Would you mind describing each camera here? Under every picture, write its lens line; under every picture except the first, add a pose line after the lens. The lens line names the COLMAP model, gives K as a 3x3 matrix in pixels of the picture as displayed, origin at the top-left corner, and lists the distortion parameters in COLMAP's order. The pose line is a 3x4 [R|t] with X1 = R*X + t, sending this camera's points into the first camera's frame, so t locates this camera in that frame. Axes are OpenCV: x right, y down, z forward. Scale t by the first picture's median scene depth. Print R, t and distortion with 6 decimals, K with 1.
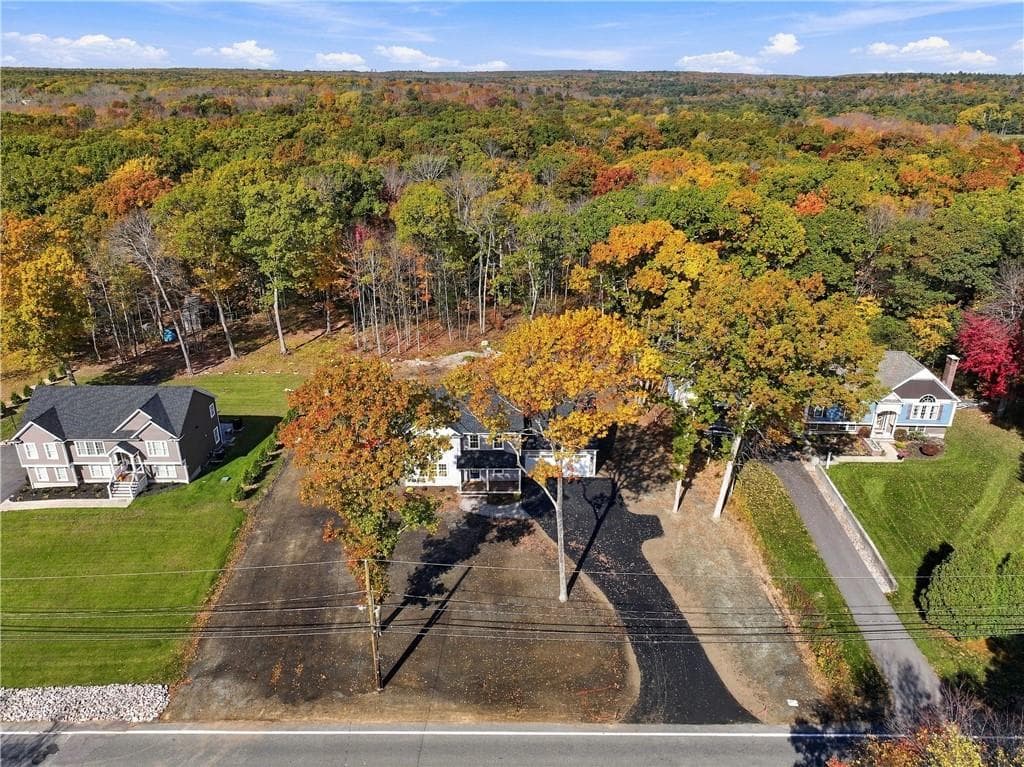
lens RADIAL K [[719.2, 0, 515.6], [0, 719.2, 392.8], [0, 0, 1]] dist [0.002956, 0.005496]
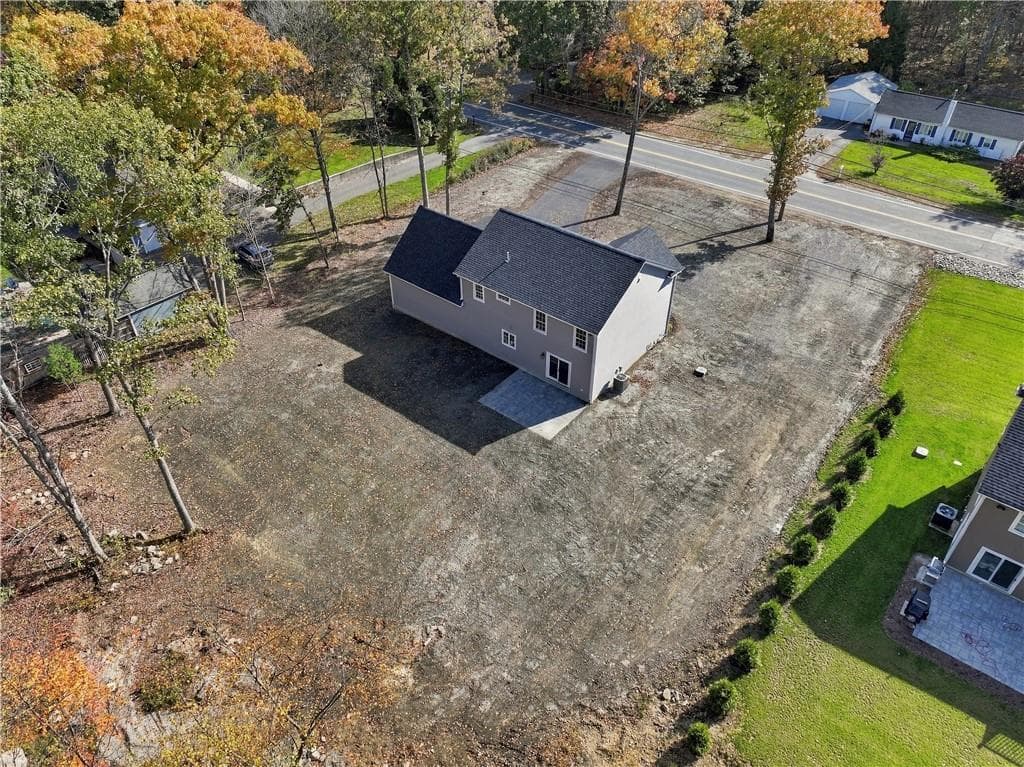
lens RADIAL K [[719.2, 0, 518.4], [0, 719.2, 374.1], [0, 0, 1]] dist [0.002956, 0.005496]
pose [[-0.775966, -0.394518, 0.492171, -0.531053], [0.249025, 0.525279, 0.813676, -0.636033], [-0.579537, 0.753948, -0.309354, 1.712061]]
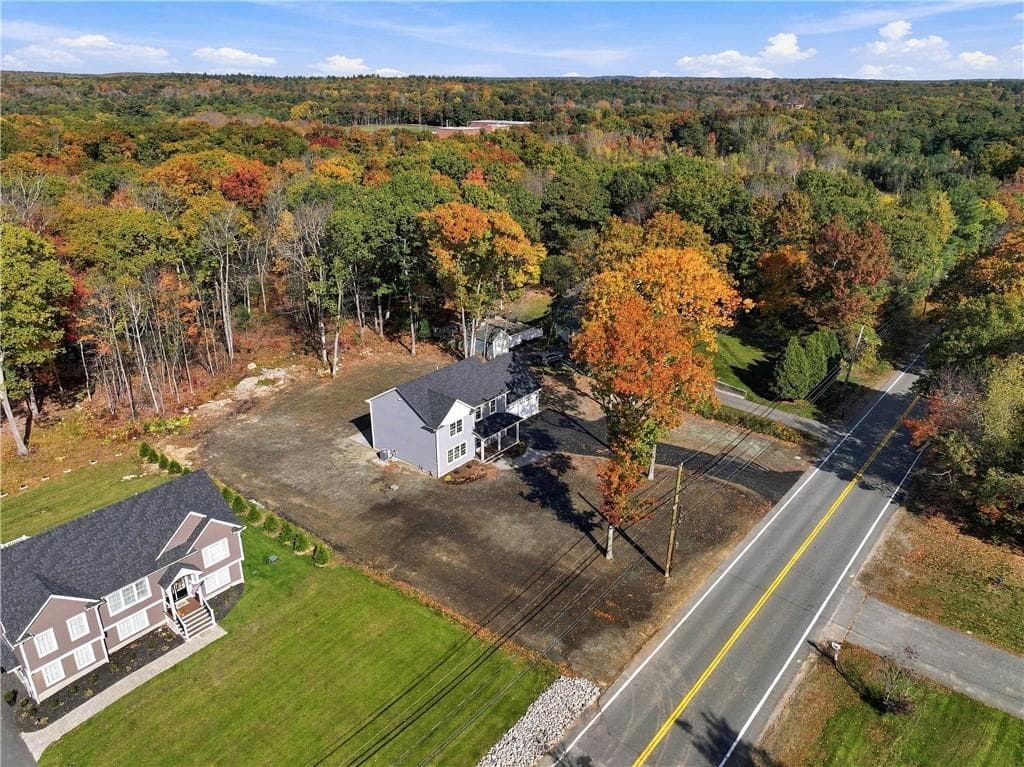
lens RADIAL K [[719.2, 0, 516.7], [0, 719.2, 379.5], [0, 0, 1]] dist [0.002956, 0.005496]
pose [[0.639709, -0.297753, 0.708602, -0.968391], [0.310611, 0.943431, 0.116015, -0.110659], [-0.703060, 0.145884, 0.696006, 0.235614]]
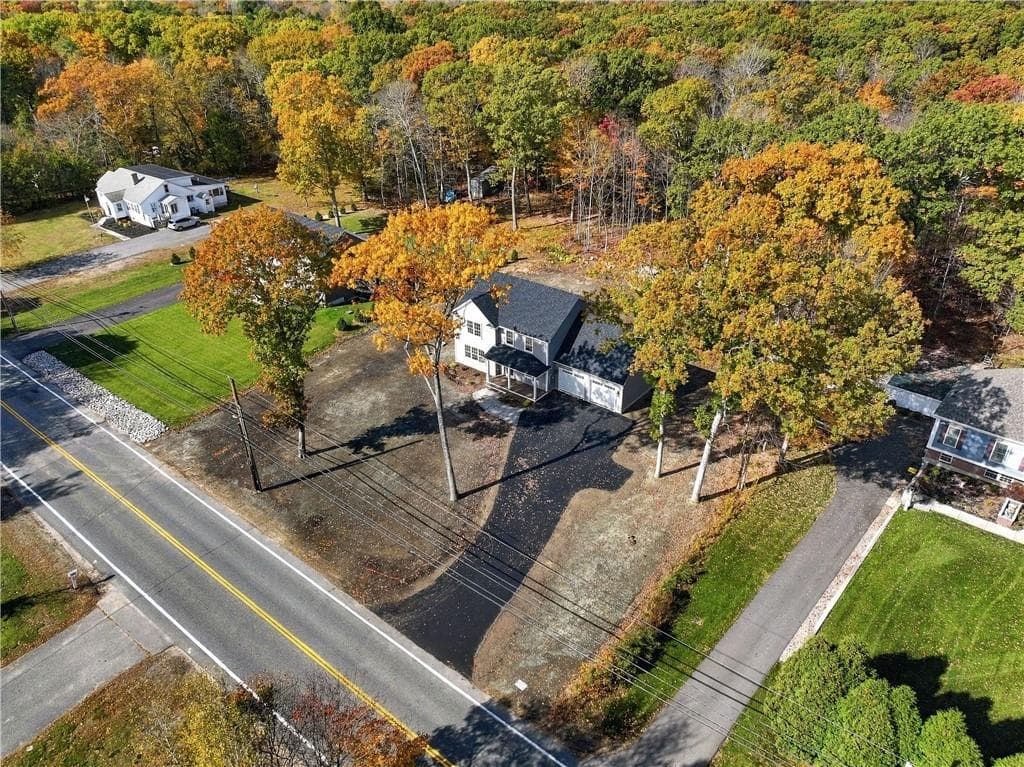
lens RADIAL K [[719.2, 0, 516.6], [0, 719.2, 385.3], [0, 0, 1]] dist [0.002956, 0.005496]
pose [[0.782183, 0.310341, -0.540257, 0.630865], [-0.247403, 0.950533, 0.187827, -0.072897], [0.571823, -0.013254, 0.820270, 0.231115]]
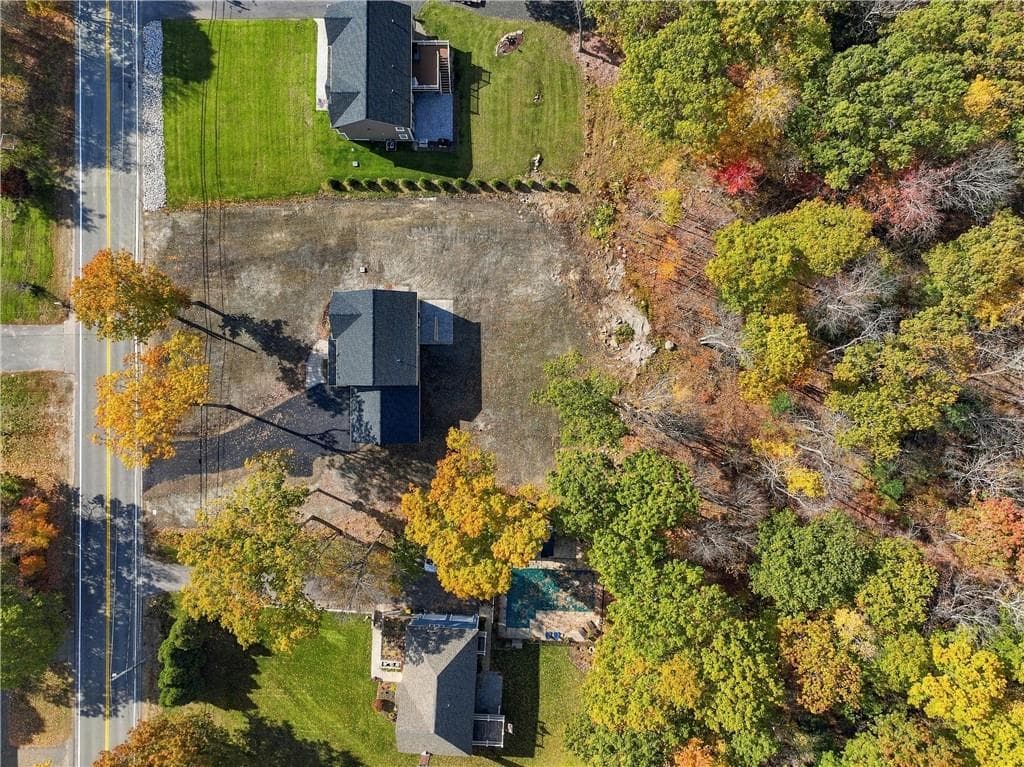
lens RADIAL K [[719.2, 0, 512.9], [0, 719.2, 381.2], [0, 0, 1]] dist [0.002956, 0.005496]
pose [[-0.008322, 0.999944, -0.006595, 0.011727], [-0.401915, 0.002694, 0.915673, -1.582970], [0.915639, 0.010271, 0.401870, 0.937062]]
